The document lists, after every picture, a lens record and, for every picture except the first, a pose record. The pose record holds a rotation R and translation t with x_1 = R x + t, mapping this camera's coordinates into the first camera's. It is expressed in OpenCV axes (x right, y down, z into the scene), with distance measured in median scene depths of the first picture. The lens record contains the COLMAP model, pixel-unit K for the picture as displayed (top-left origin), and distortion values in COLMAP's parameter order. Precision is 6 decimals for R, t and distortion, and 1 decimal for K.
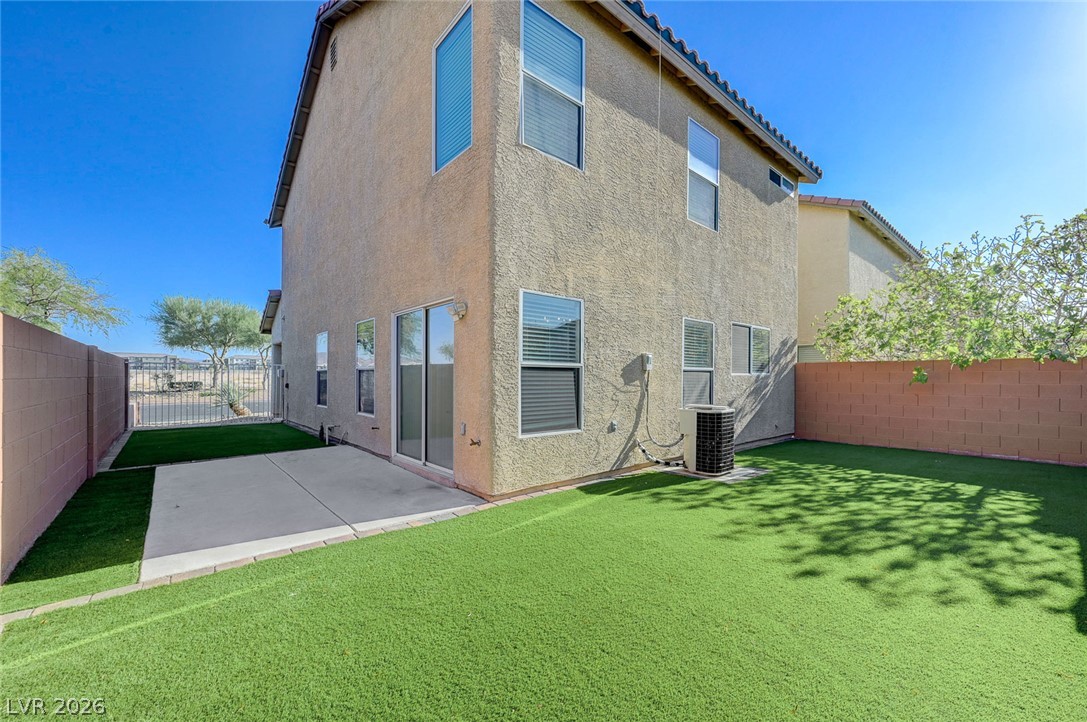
lens RADIAL K [[430.6, 0, 564.8], [0, 430.6, 380.7], [0, 0, 1]] dist [-0.002719, 0.001769]
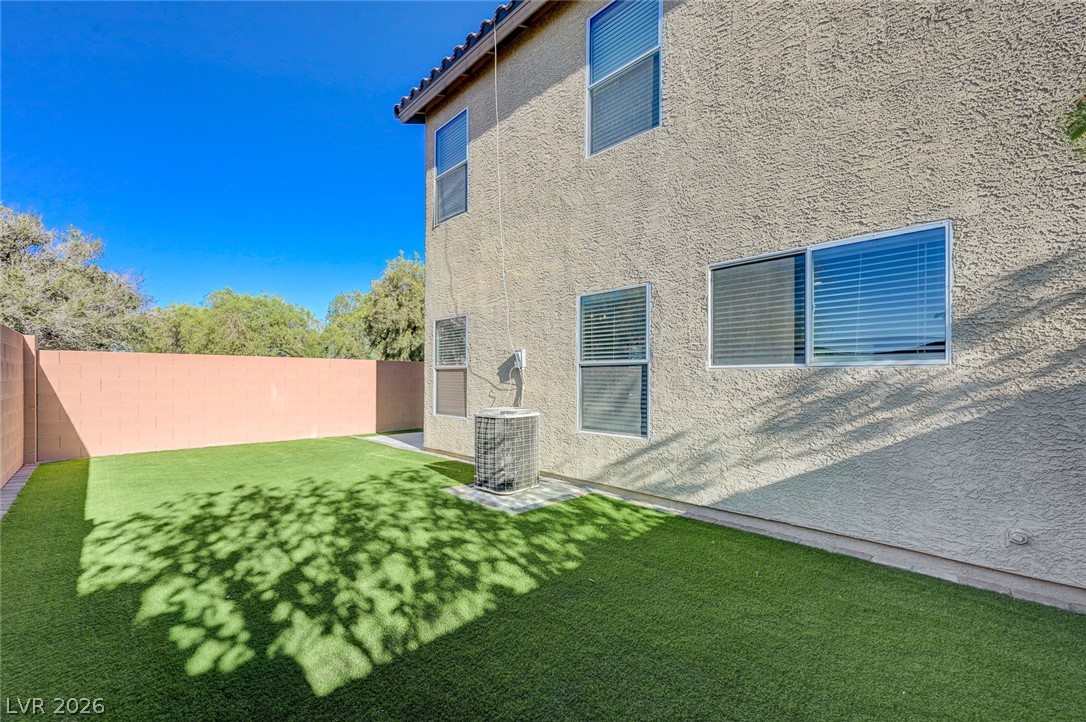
lens RADIAL K [[430.2, 0, 550.3], [0, 430.2, 377.0], [0, 0, 1]] dist [-0.002719, 0.001769]
pose [[0.087232, -0.007201, -0.996162, 1.332937], [-0.006654, 0.999947, -0.007811, 0.003127], [0.996166, 0.007310, 0.087179, 1.159922]]
